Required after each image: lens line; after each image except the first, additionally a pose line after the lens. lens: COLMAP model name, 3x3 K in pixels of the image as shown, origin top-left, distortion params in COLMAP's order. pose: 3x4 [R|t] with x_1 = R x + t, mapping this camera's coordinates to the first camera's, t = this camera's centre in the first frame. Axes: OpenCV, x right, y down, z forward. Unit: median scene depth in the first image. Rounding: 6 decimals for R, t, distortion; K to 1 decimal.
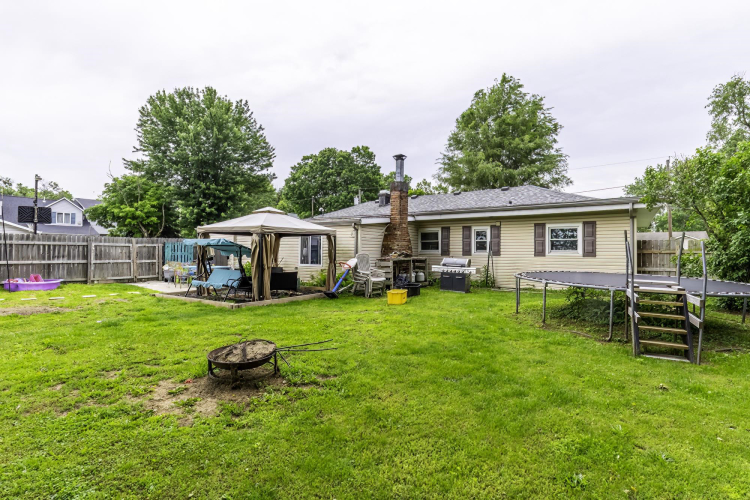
lens RADIAL K [[357.4, 0, 377.4], [0, 357.4, 252.1], [0, 0, 1]] dist [-0.006214, -0.007135]
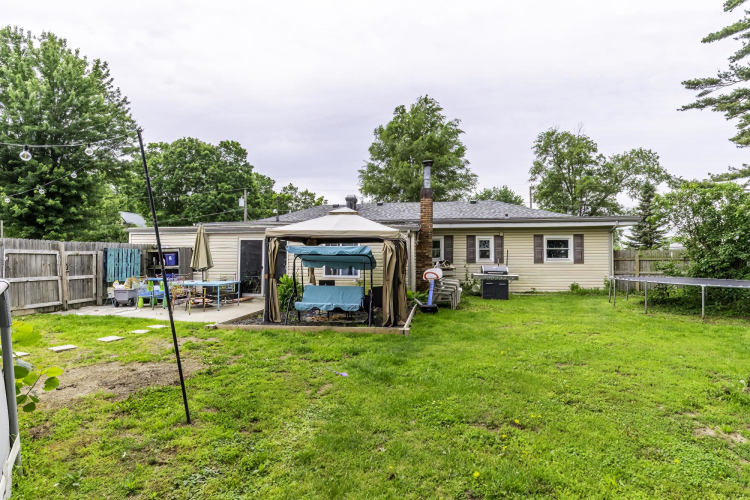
lens RADIAL K [[357.4, 0, 373.1], [0, 357.4, 254.6], [0, 0, 1]] dist [-0.006214, -0.007135]
pose [[0.895299, -0.000105, 0.445467, -0.212730], [0.005280, 0.999932, -0.010375, -0.002827], [-0.445435, 0.011641, 0.895238, 0.081181]]
